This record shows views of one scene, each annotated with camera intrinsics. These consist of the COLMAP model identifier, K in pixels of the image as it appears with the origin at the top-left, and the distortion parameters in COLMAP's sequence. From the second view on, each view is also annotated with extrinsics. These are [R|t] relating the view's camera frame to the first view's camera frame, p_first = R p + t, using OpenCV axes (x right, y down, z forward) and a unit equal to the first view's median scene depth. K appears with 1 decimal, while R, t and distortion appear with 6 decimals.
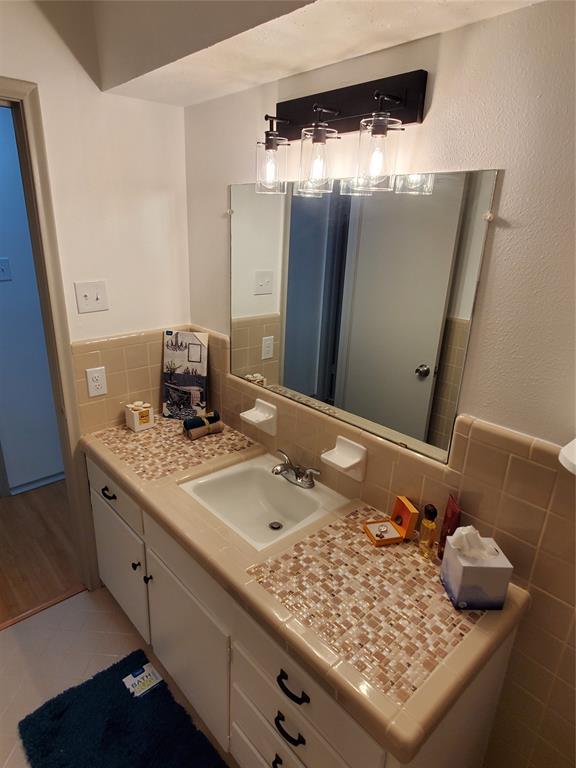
lens RADIAL K [[470.7, 0, 287.4], [0, 470.7, 384.6], [0, 0, 1]] dist [0.007633, -0.006638]
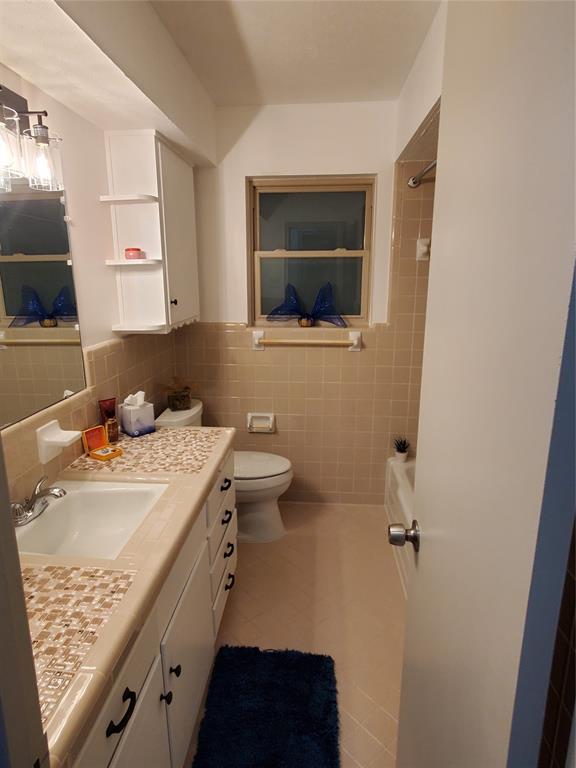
lens RADIAL K [[470.7, 0, 289.9], [0, 470.7, 384.1], [0, 0, 1]] dist [0.007633, -0.006638]
pose [[-0.690616, -0.197739, 0.695664, -1.084967], [0.226627, 0.854281, 0.467808, -0.367250], [-0.686797, 0.480732, -0.545167, 1.351957]]
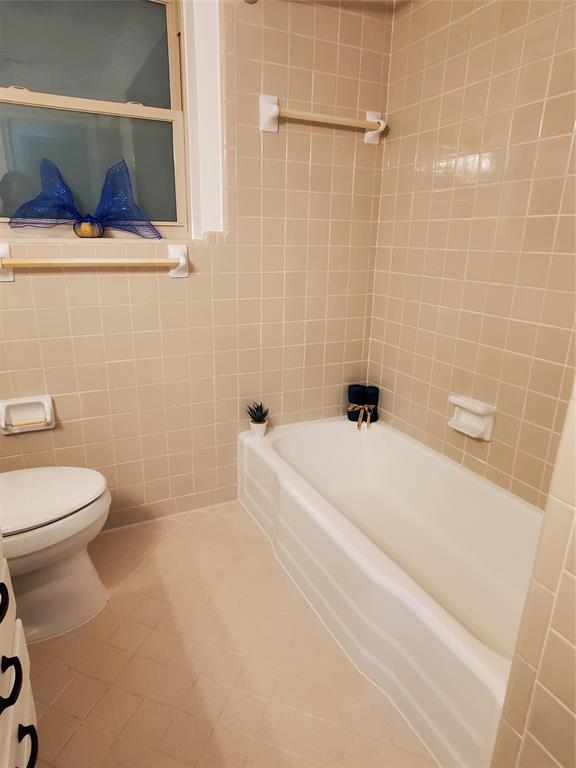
lens RADIAL K [[470.7, 0, 281.9], [0, 470.7, 389.3], [0, 0, 1]] dist [0.007633, -0.006638]
pose [[-0.958421, -0.125394, 0.256331, -0.595012], [0.057534, 0.794917, 0.603985, -0.066607], [-0.279498, 0.593619, -0.754650, 1.111309]]
